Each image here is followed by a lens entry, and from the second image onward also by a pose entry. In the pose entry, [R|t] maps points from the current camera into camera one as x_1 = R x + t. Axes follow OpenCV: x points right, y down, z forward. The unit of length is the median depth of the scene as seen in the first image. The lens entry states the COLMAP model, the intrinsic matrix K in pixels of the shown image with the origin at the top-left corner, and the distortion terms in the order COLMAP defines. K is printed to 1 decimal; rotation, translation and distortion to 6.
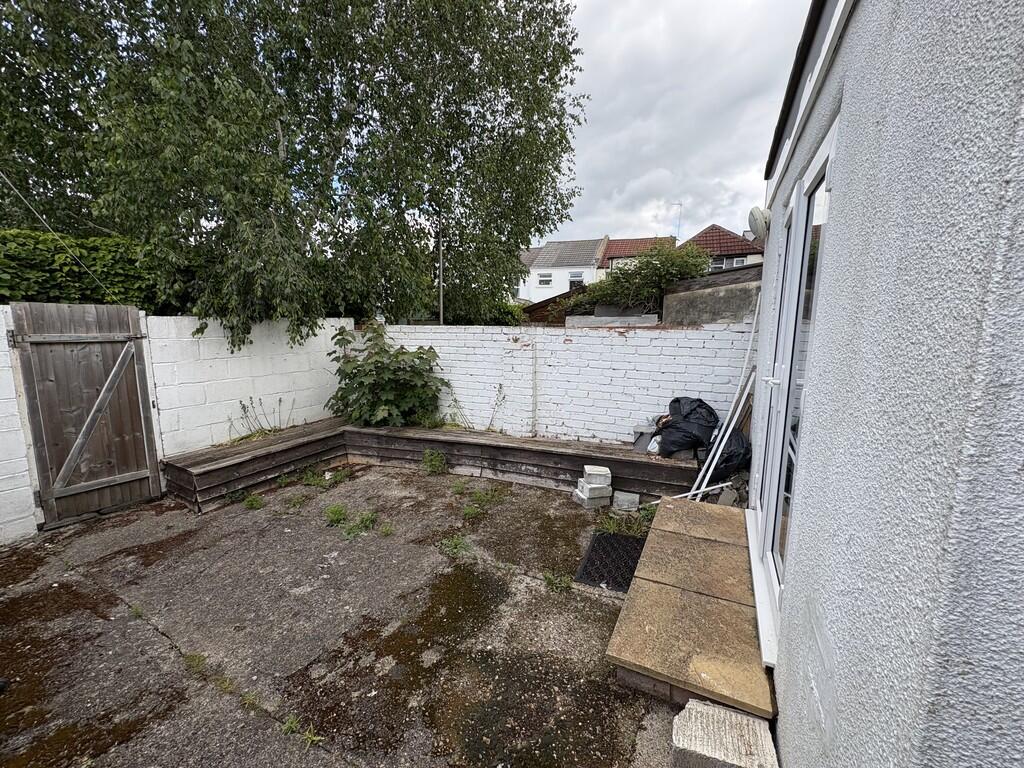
lens RADIAL K [[411.2, 0, 512.7], [0, 411.2, 386.6], [0, 0, 1]] dist [-0.002315, -0.000042]
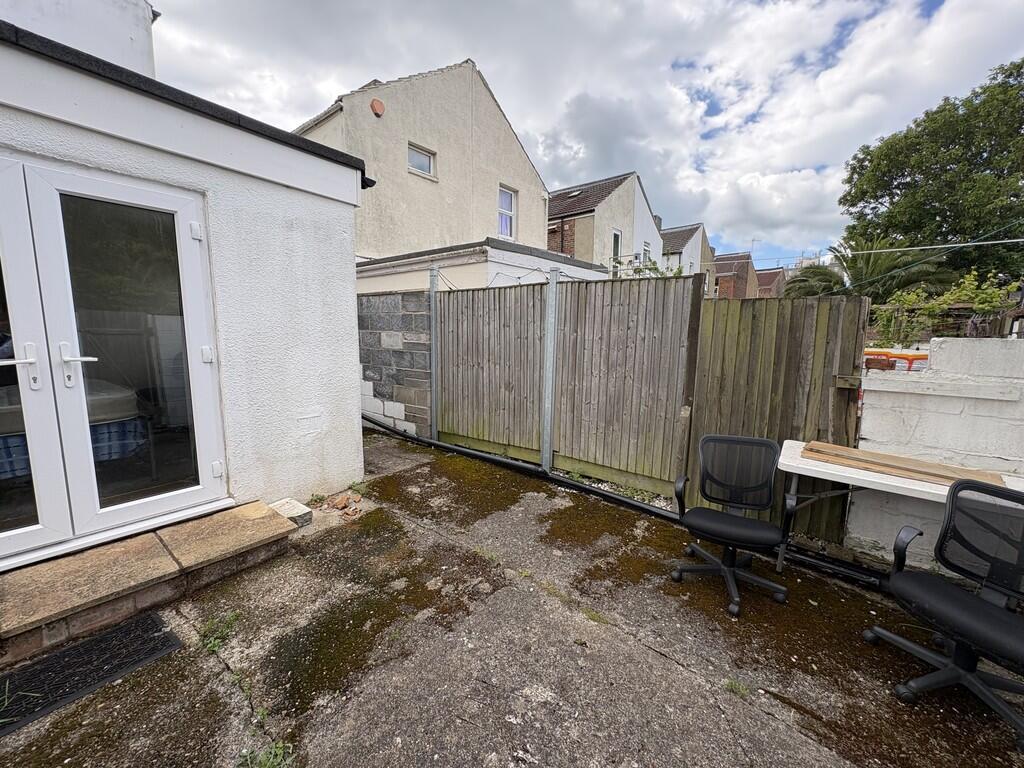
lens RADIAL K [[411.2, 0, 510.4], [0, 411.2, 386.2], [0, 0, 1]] dist [-0.002315, -0.000042]
pose [[-0.981037, -0.043930, 0.188776, -0.714896], [0.009446, 0.961982, 0.272950, -0.232756], [-0.193590, 0.269557, -0.943325, 1.886925]]
